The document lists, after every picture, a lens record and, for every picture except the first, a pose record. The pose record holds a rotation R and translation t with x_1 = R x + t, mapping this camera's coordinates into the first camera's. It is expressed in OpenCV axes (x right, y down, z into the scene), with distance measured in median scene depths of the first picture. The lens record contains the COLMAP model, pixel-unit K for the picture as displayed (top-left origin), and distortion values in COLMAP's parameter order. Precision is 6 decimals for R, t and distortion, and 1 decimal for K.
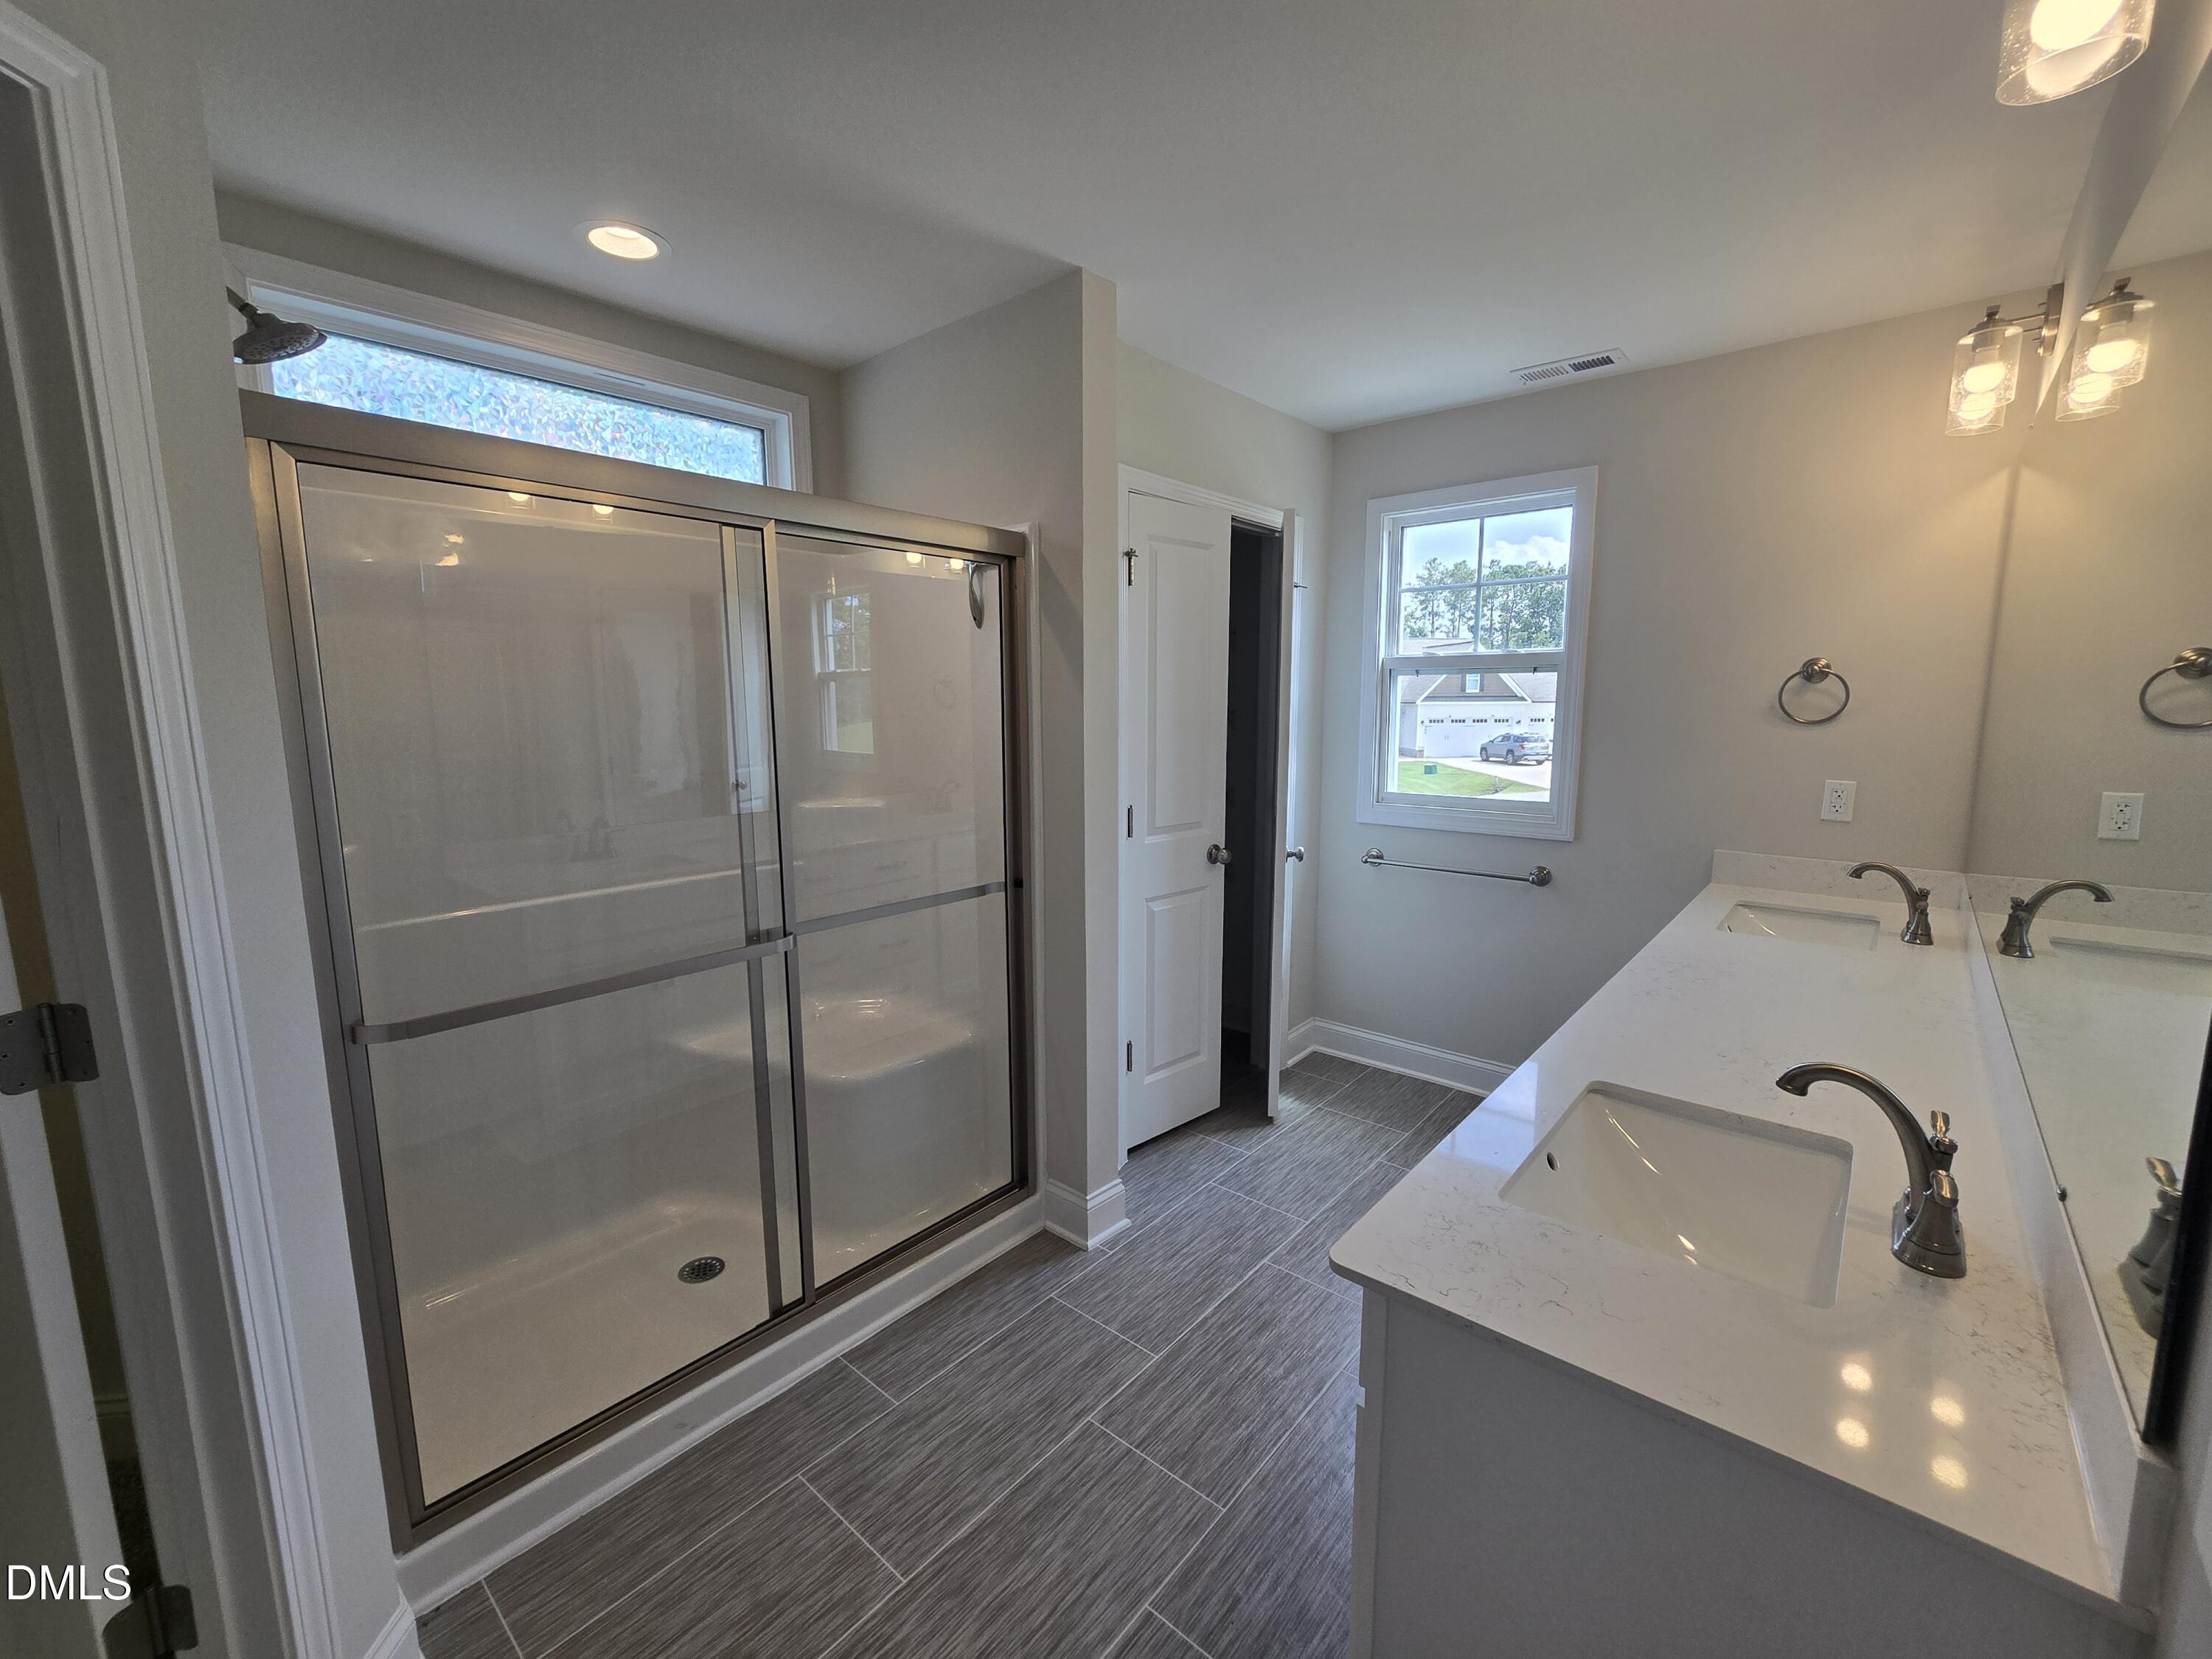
lens RADIAL K [[887.6, 0, 1106.0], [0, 887.6, 829.5], [0, 0, 1]] dist [0.001850, 0.008514]
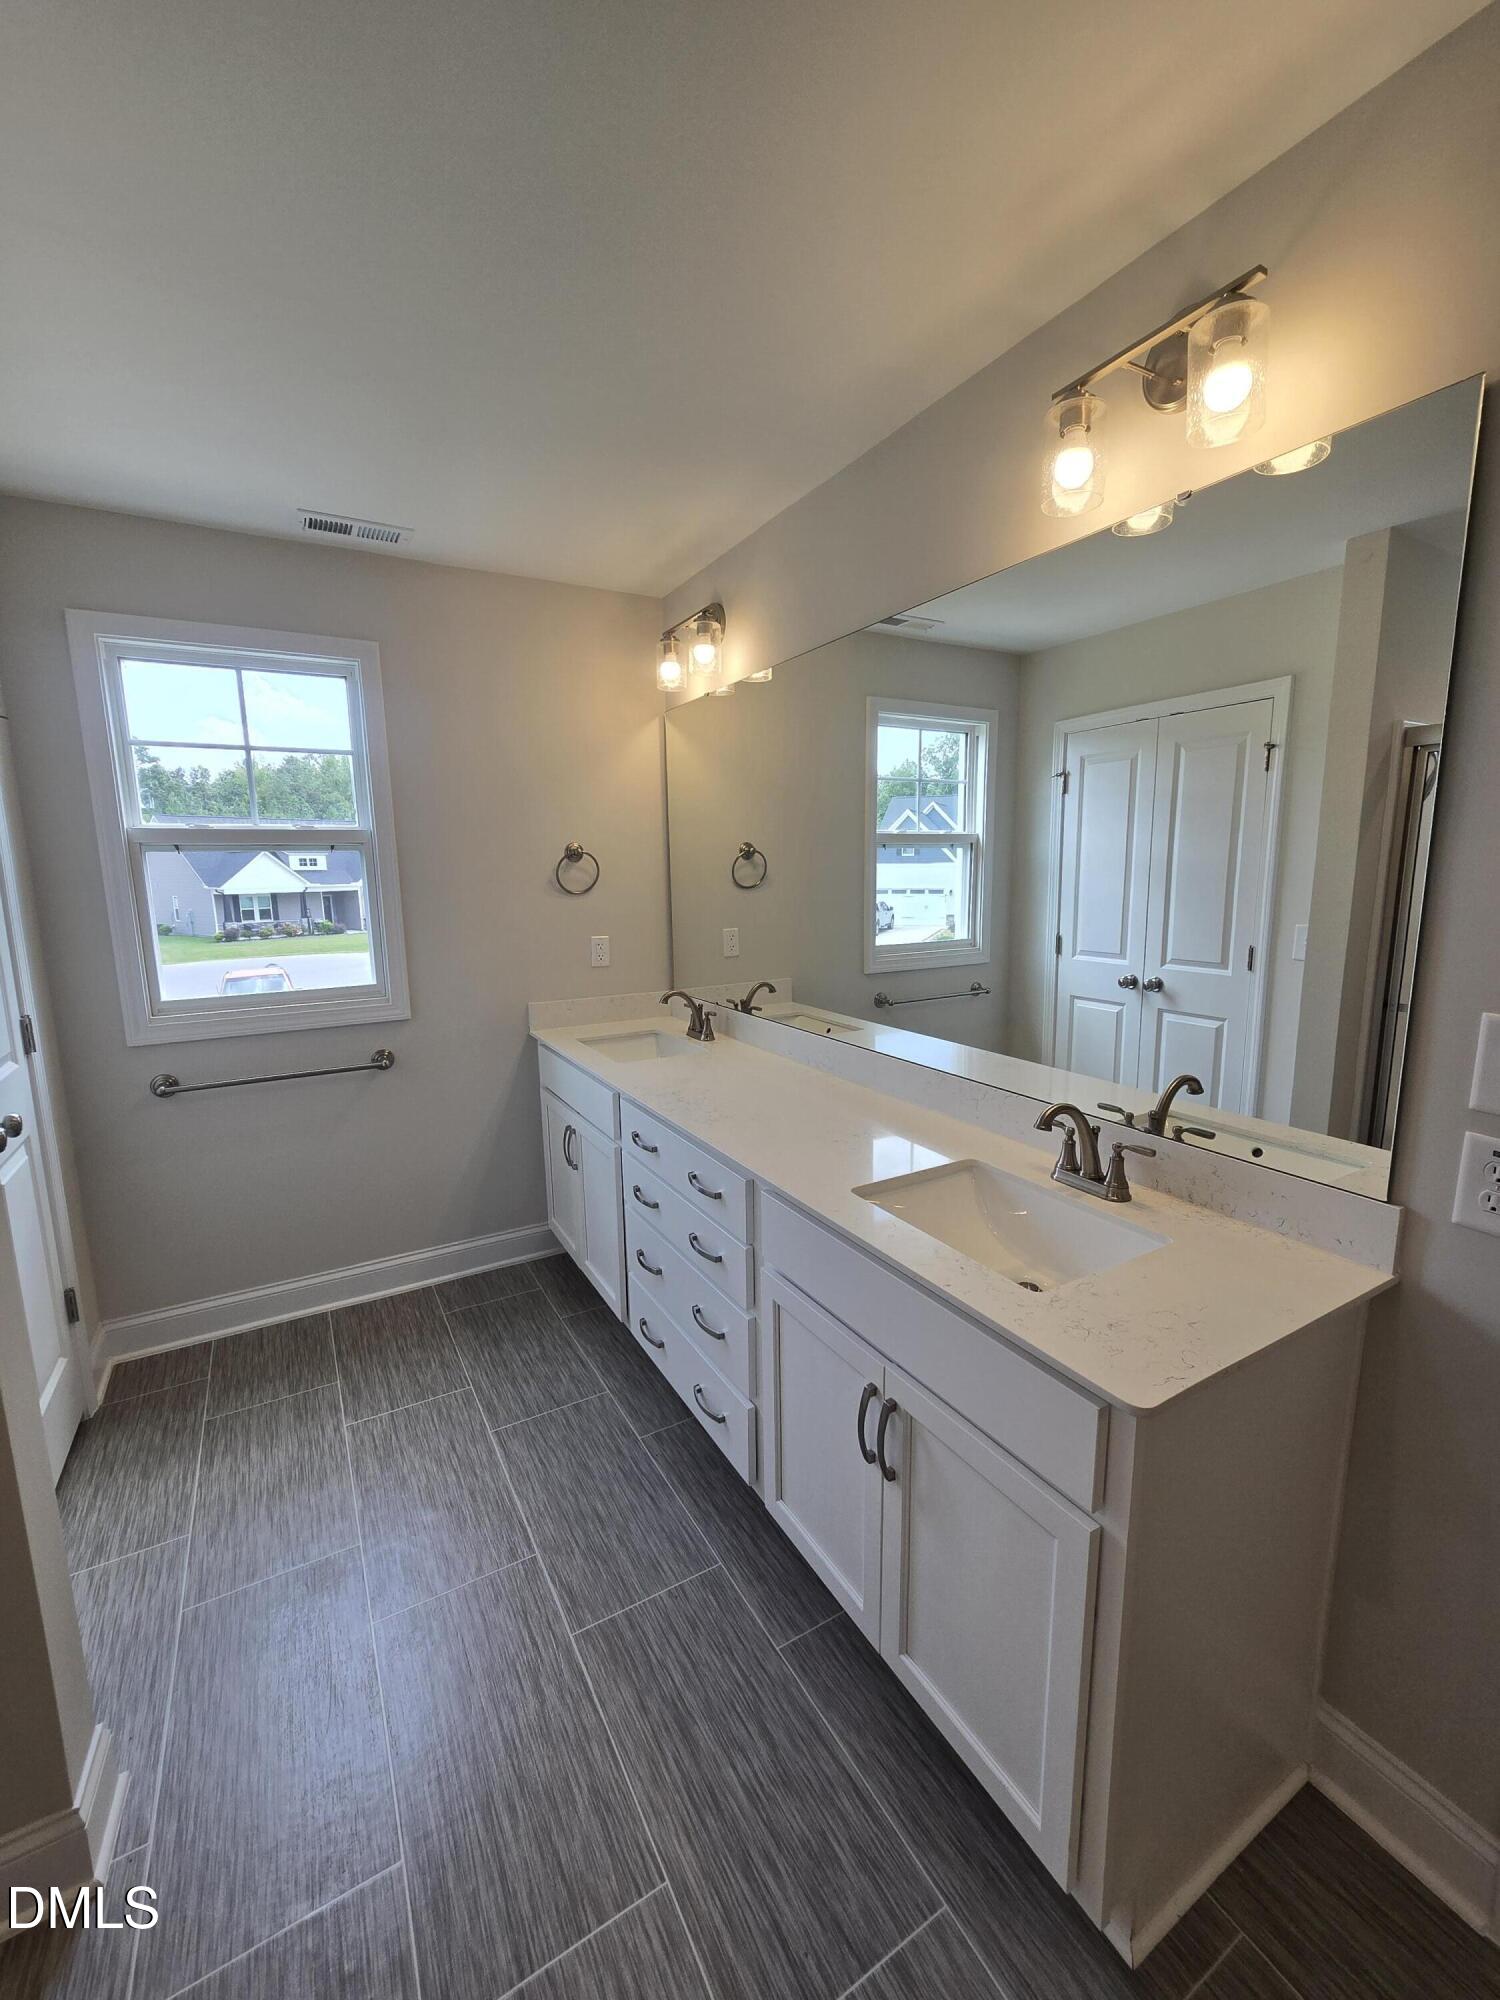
lens RADIAL K [[835.7, 0, 745.4], [0, 835.7, 1011.1], [0, 0, 1]] dist [-0.001053, 0.009415]
pose [[0.350249, -0.163380, 0.922297, -0.321747], [0.154582, 0.981250, 0.115120, -0.067510], [-0.923813, 0.102250, 0.368938, 0.439524]]
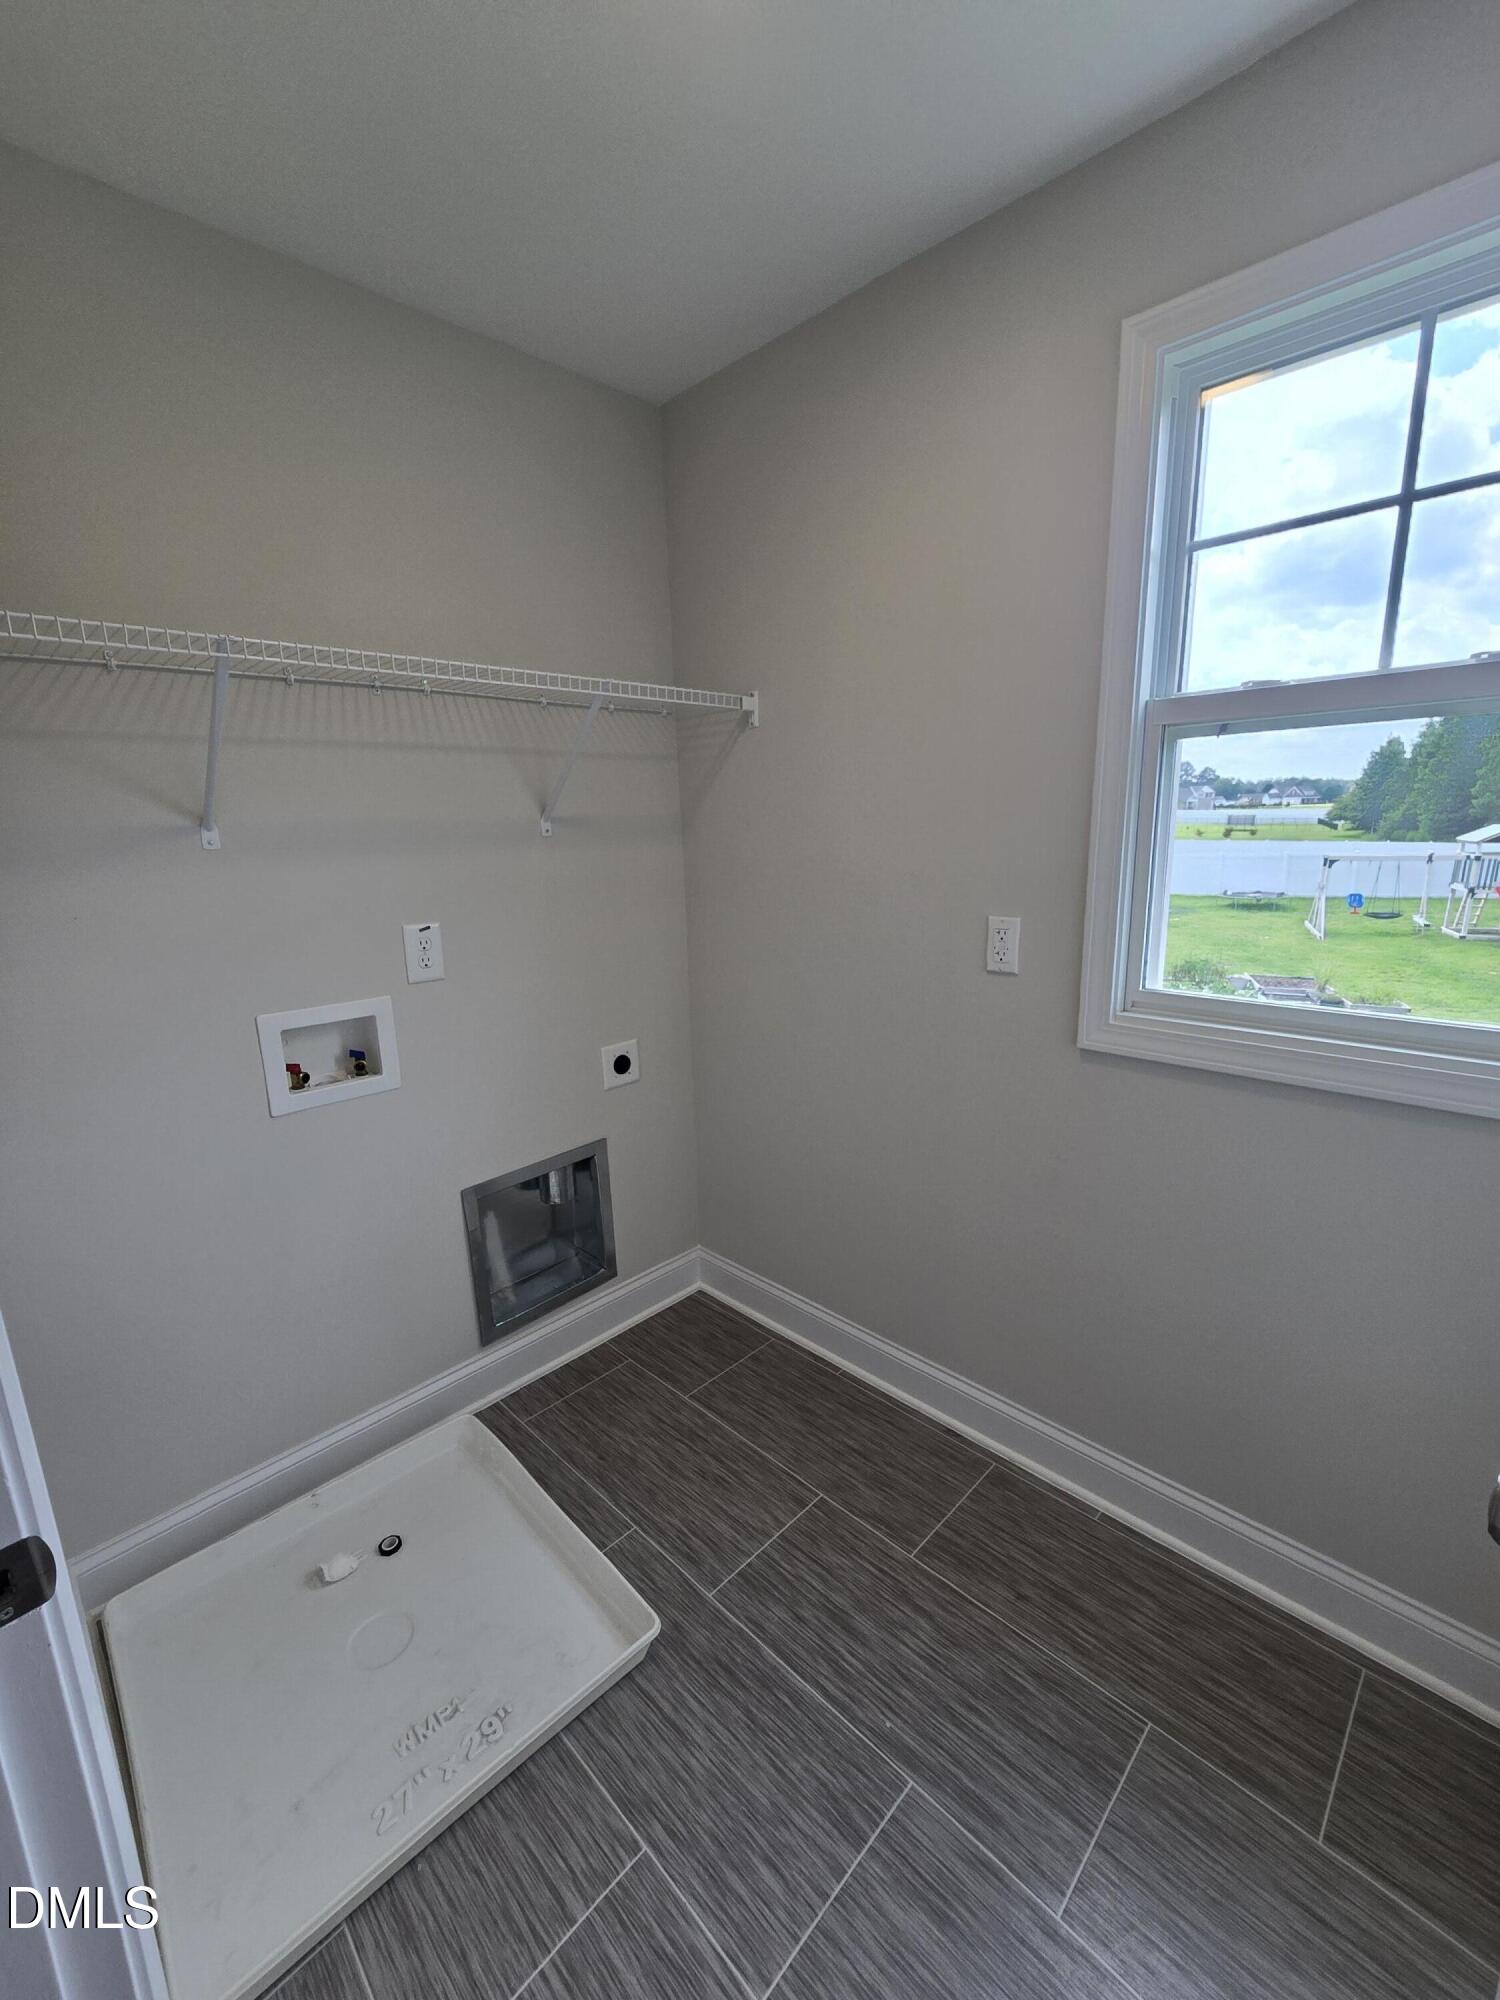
lens RADIAL K [[788.9, 0, 754.1], [0, 788.9, 1020.5], [0, 0, 1]] dist [-0.000530, 0.000161]
pose [[0.087170, -0.235188, 0.968033, -0.395867], [0.179432, 0.959546, 0.216969, -0.135146], [-0.979901, 0.154783, 0.125844, 0.910489]]
